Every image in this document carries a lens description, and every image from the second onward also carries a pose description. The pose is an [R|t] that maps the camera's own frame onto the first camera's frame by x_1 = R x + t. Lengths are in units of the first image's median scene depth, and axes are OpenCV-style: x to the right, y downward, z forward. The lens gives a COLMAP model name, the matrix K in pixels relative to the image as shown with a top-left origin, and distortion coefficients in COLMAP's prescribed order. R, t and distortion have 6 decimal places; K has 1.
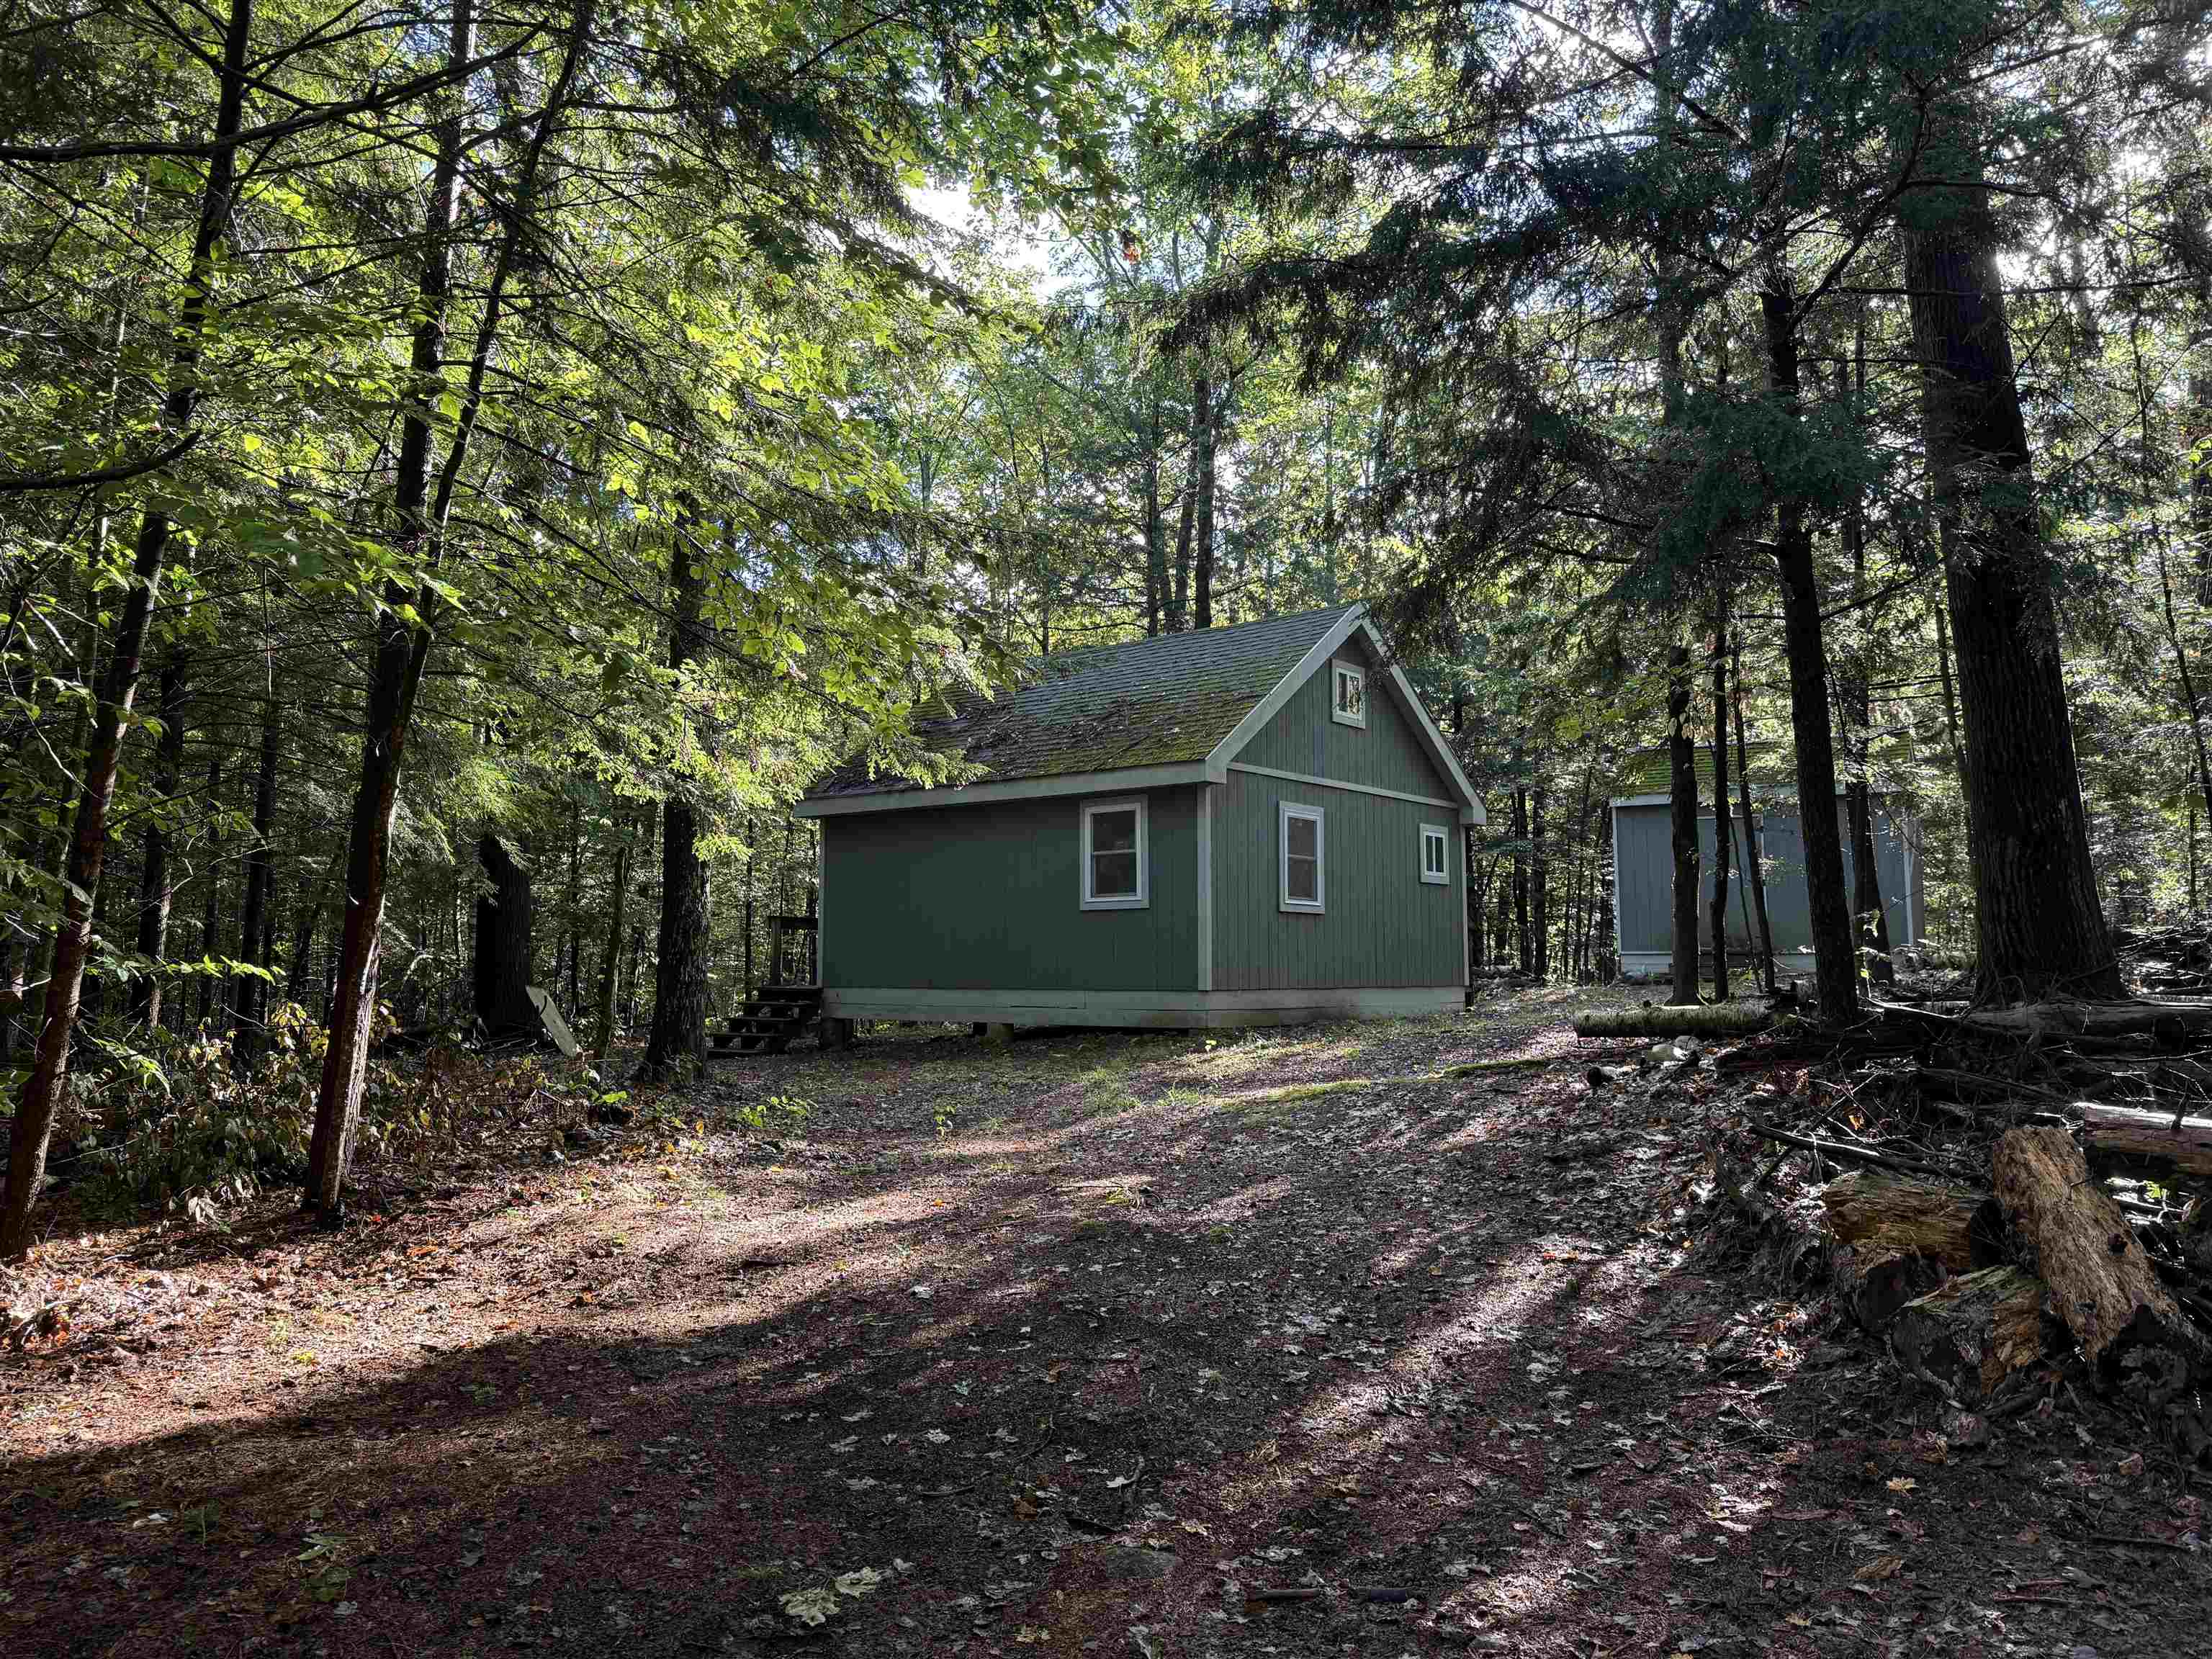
lens RADIAL K [[1647.1, 0, 1106.0], [0, 1647.1, 829.5], [0, 0, 1]] dist [0.048731, -0.219333]
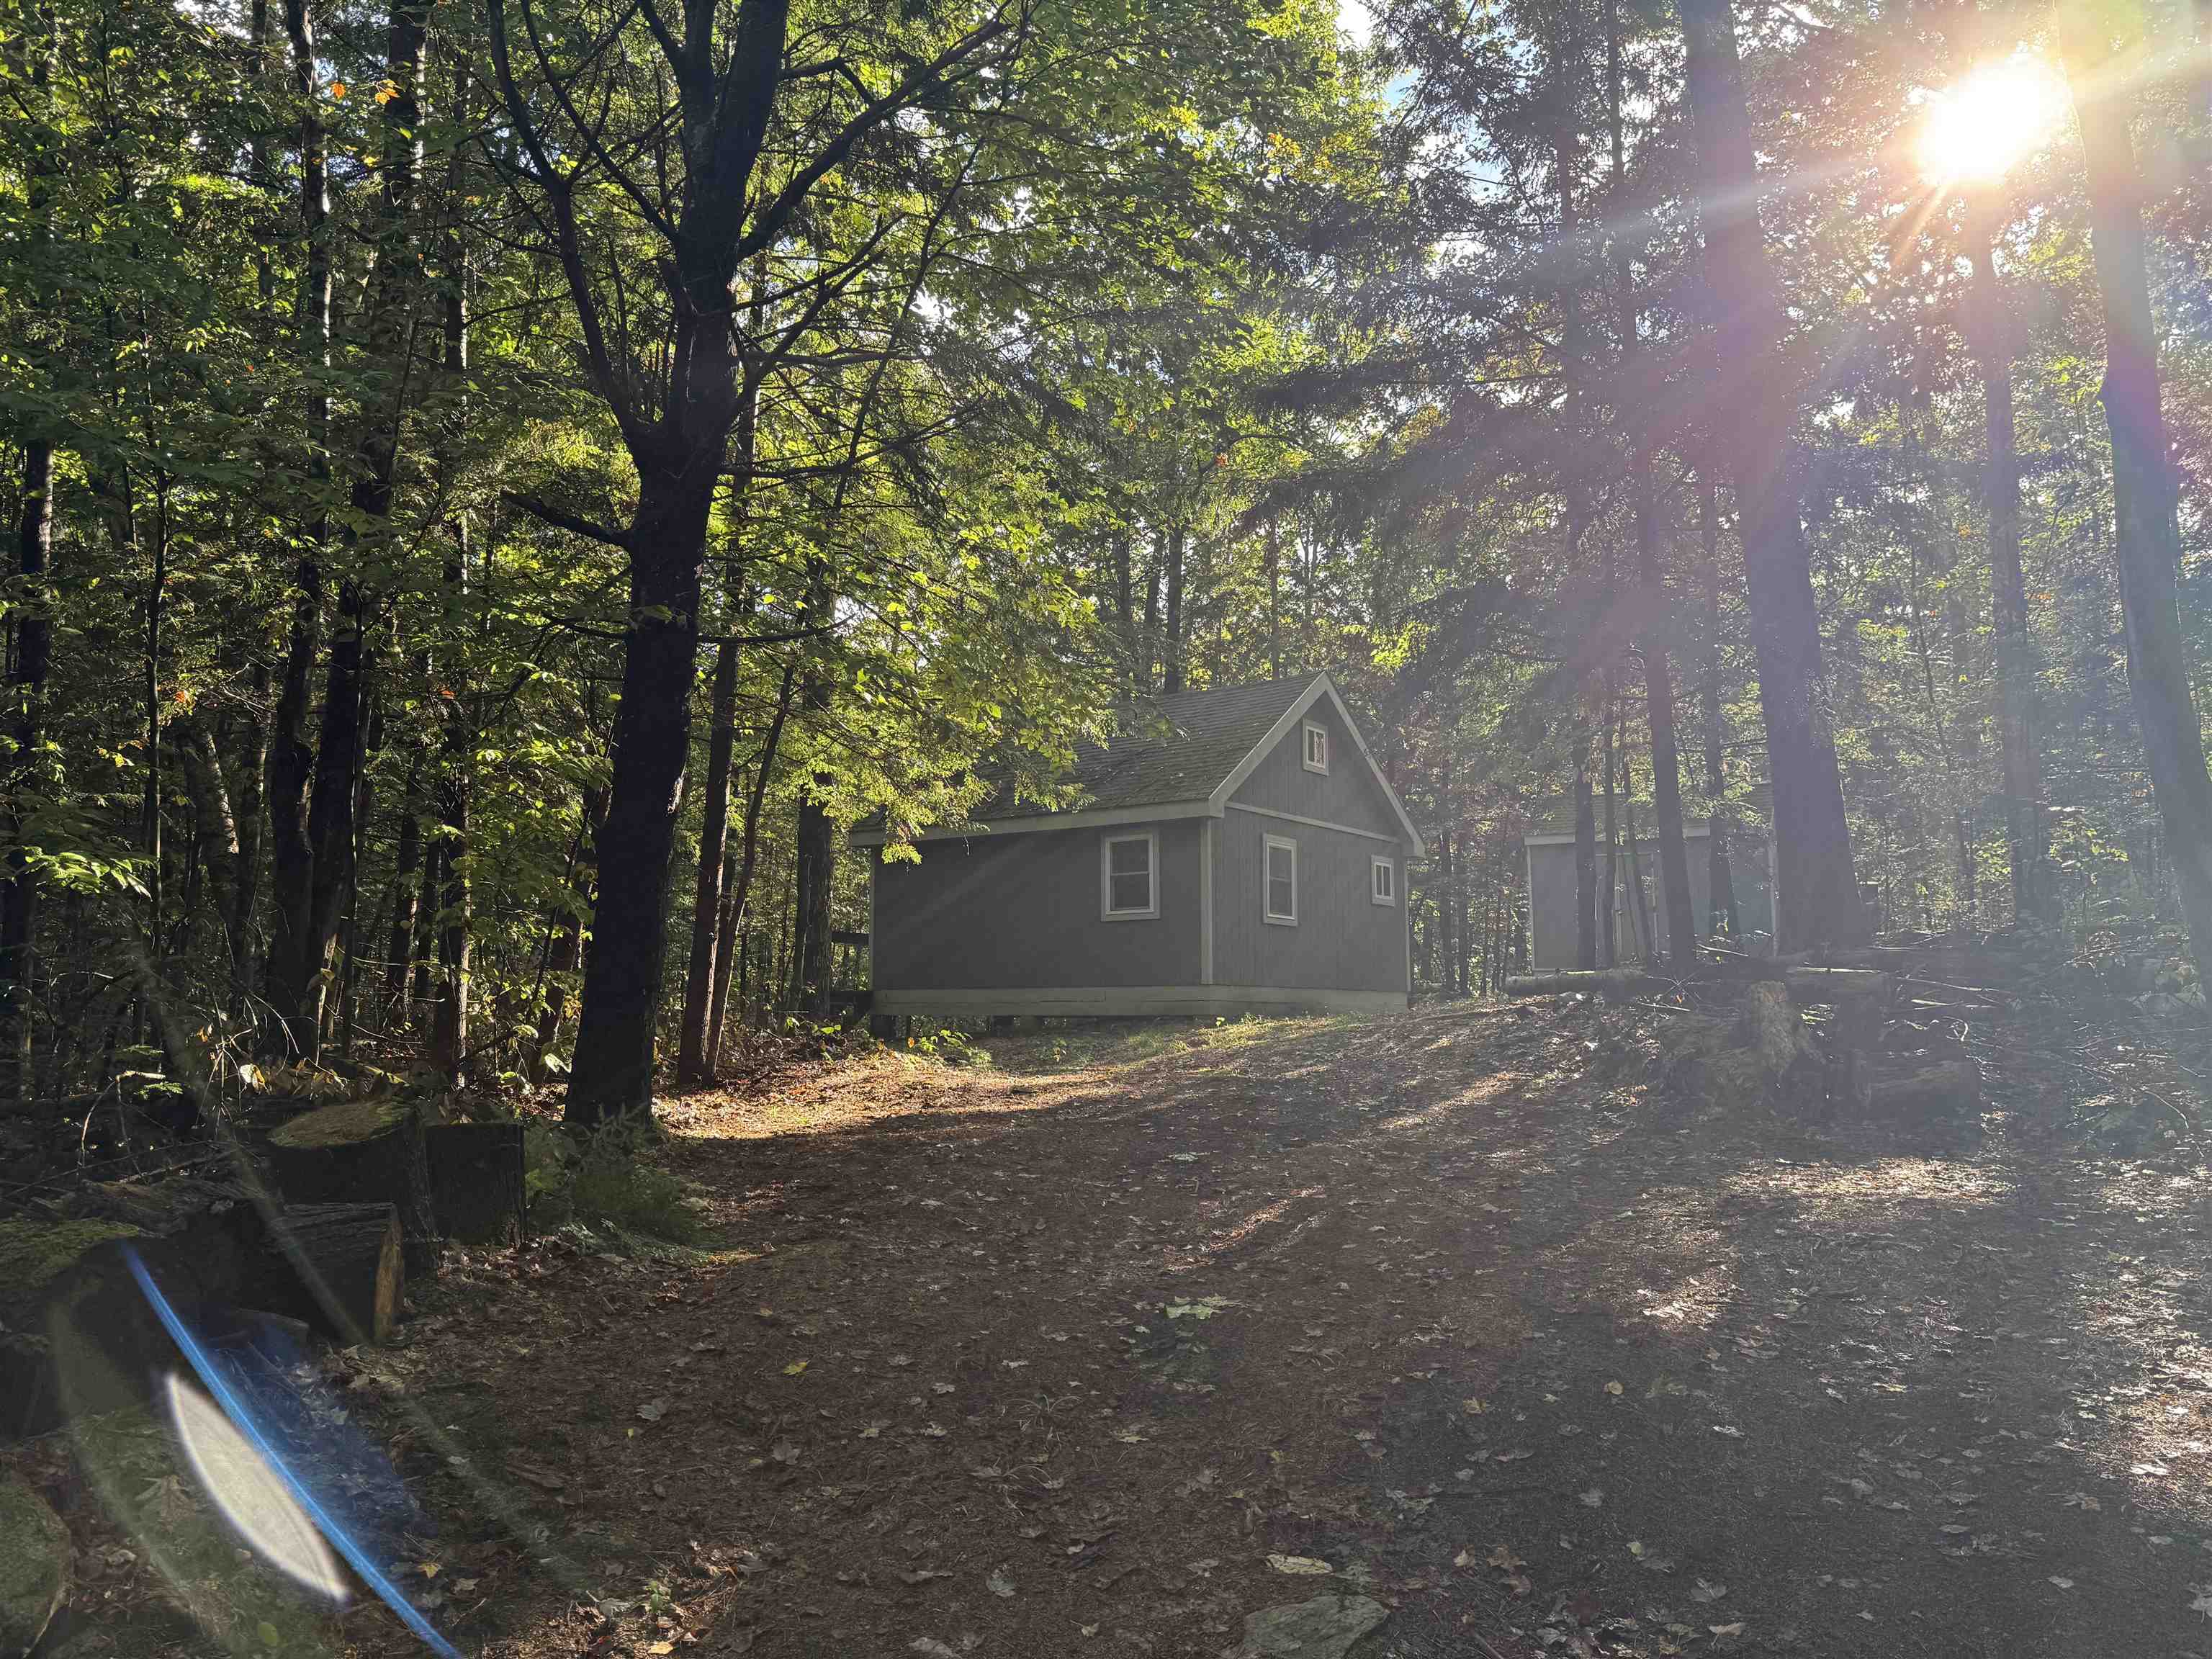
lens RADIAL K [[1551.9, 0, 1106.0], [0, 1551.9, 829.5], [0, 0, 1]] dist [-0.000316, -0.000317]
pose [[0.999396, 0.007240, 0.033980, -0.056828], [-0.006279, 0.999580, -0.028288, 0.014507], [-0.034171, 0.028058, 0.999022, -0.172071]]
